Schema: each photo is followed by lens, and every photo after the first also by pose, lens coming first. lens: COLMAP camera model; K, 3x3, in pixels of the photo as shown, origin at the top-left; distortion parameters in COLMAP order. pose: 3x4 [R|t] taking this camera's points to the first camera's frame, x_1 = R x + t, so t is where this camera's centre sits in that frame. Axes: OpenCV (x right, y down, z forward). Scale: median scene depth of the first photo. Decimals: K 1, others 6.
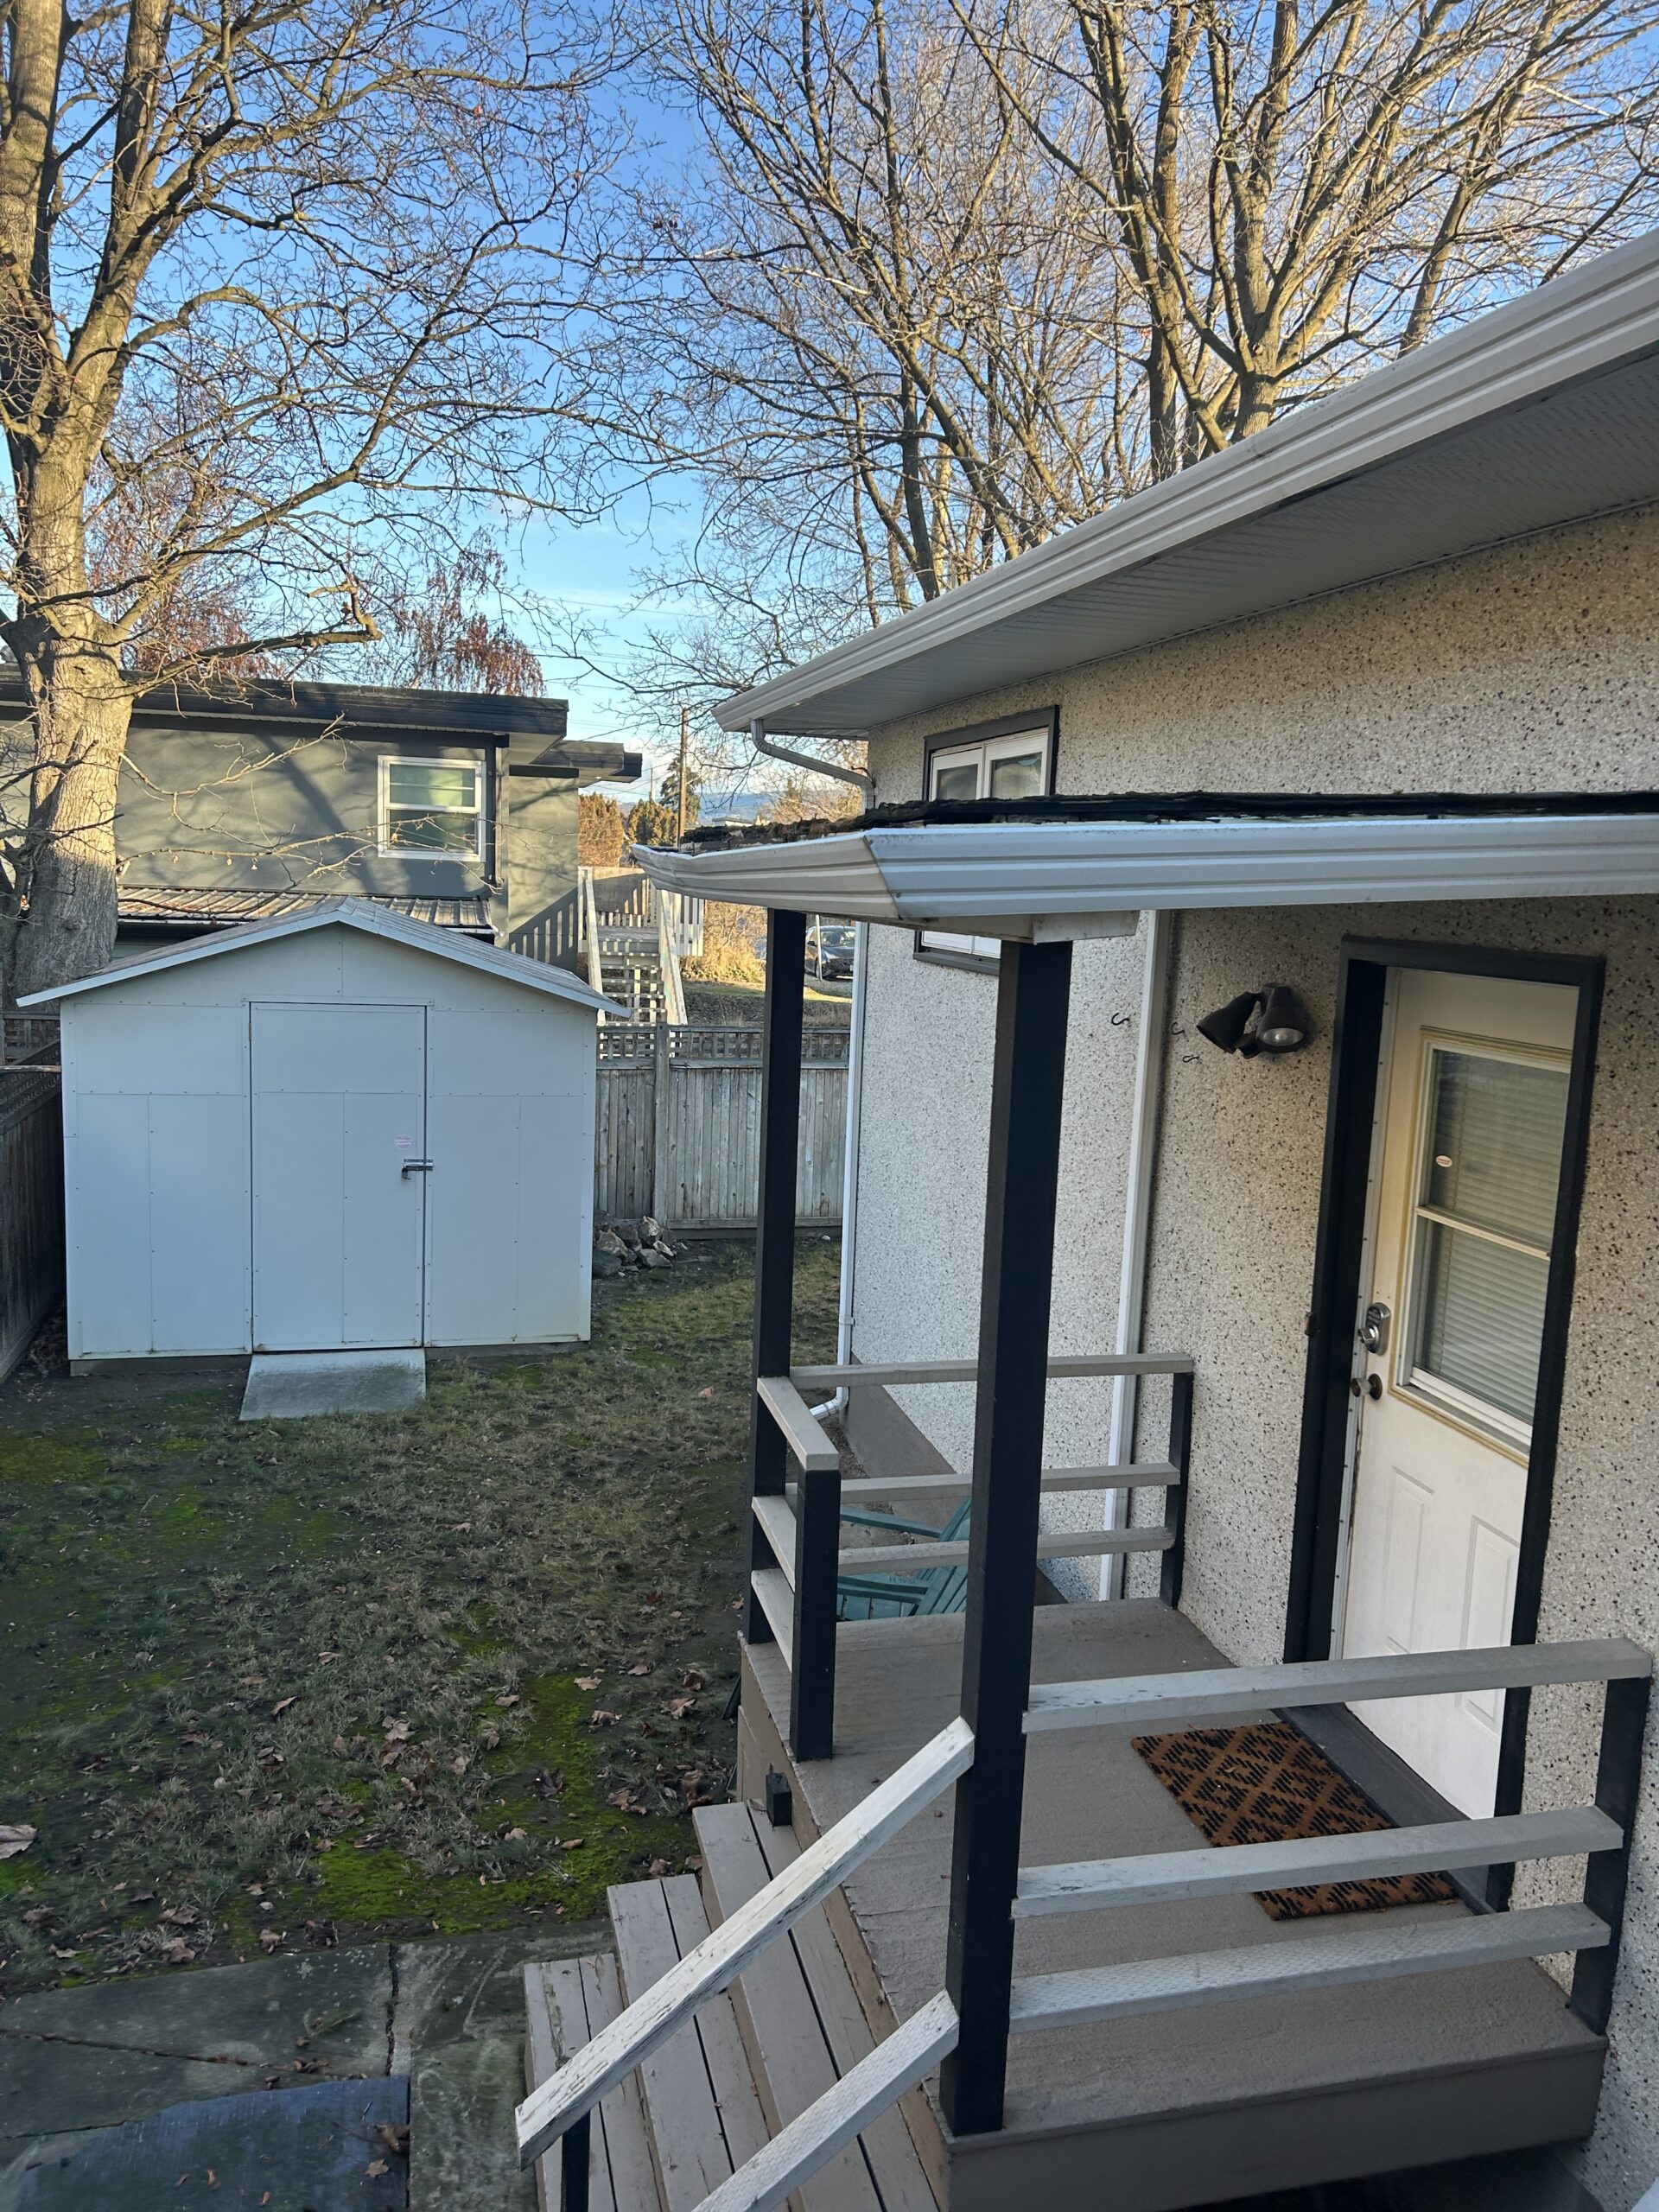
lens RADIAL K [[1675.2, 0, 861.0], [0, 1675.2, 1096.8], [0, 0, 1]] dist [0.044710, -0.078907]
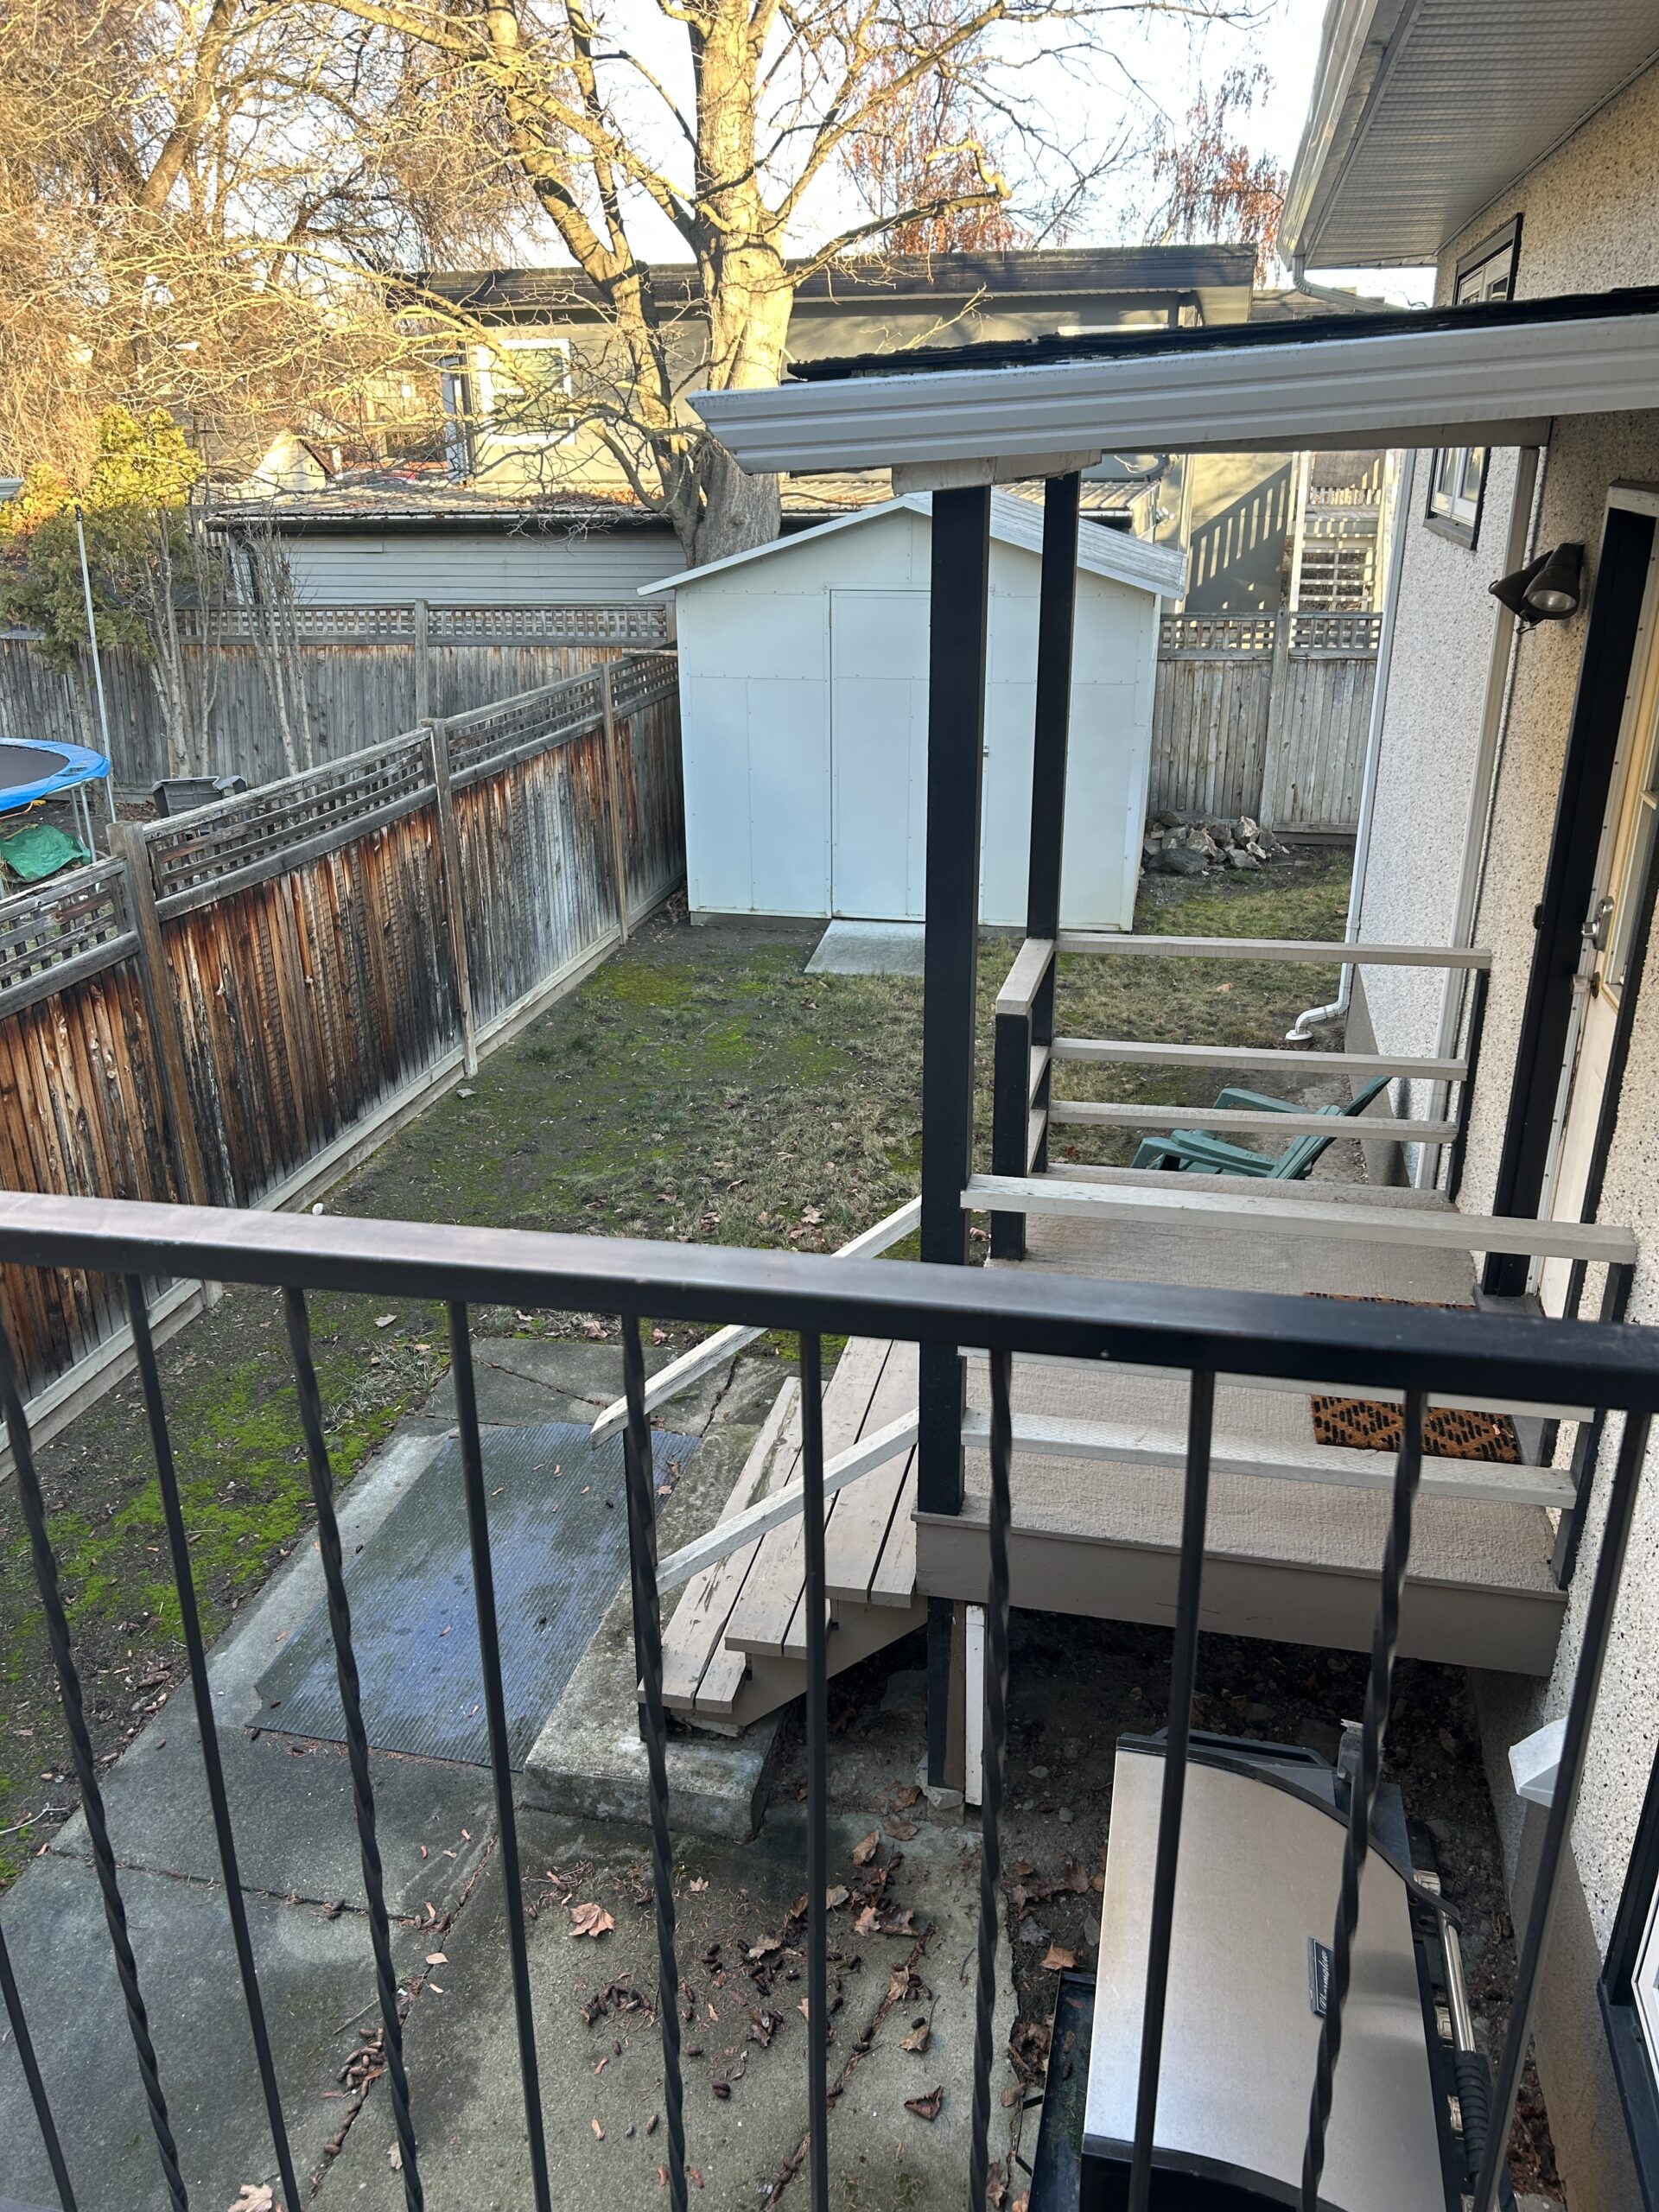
lens RADIAL K [[1698.8, 0, 815.2], [0, 1698.8, 1134.2], [0, 0, 1]] dist [0.089859, -0.203506]
pose [[0.886344, 0.128517, -0.444835, 0.160471], [-0.016005, 0.968639, 0.247957, 0.009683], [0.462751, -0.212656, 0.860604, -0.023117]]
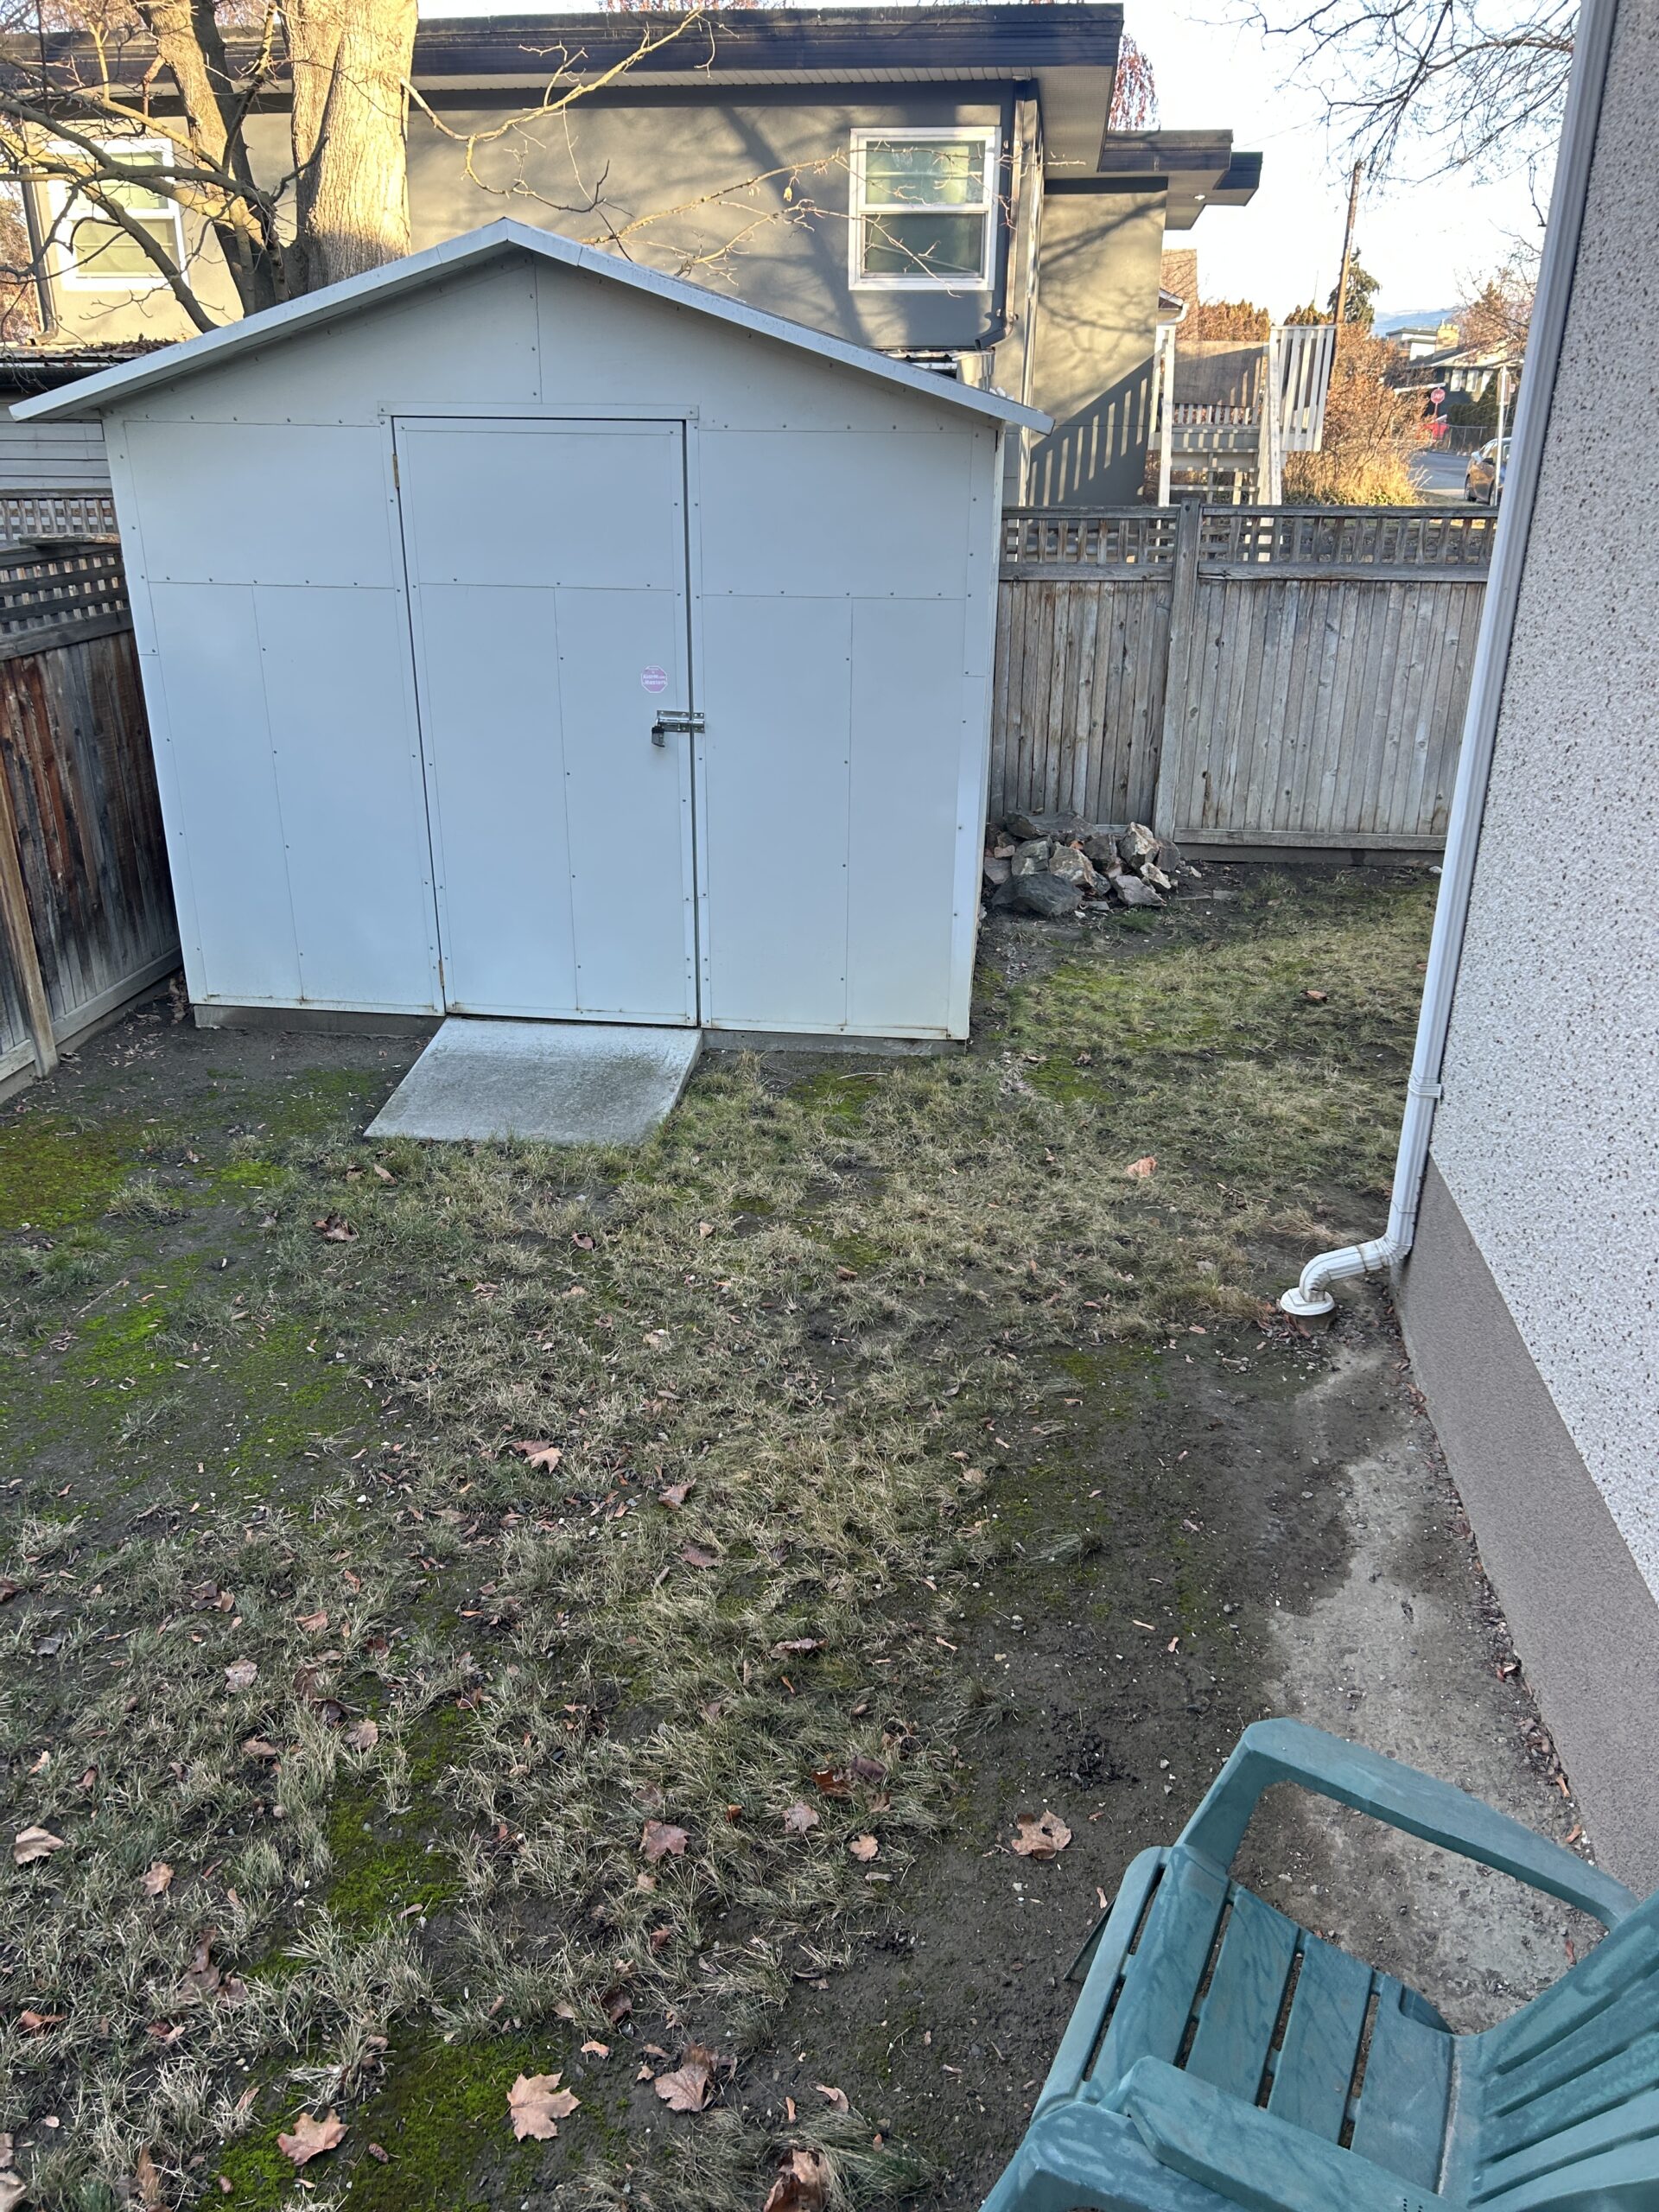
lens RADIAL K [[1672.0, 0, 807.6], [0, 1672.0, 1121.4], [0, 0, 1]] dist [0.079379, -0.097975]
pose [[0.923795, 0.116139, -0.364847, 0.004398], [-0.018442, 0.965278, 0.260574, 0.022504], [0.382442, -0.233988, 0.893861, 0.479764]]
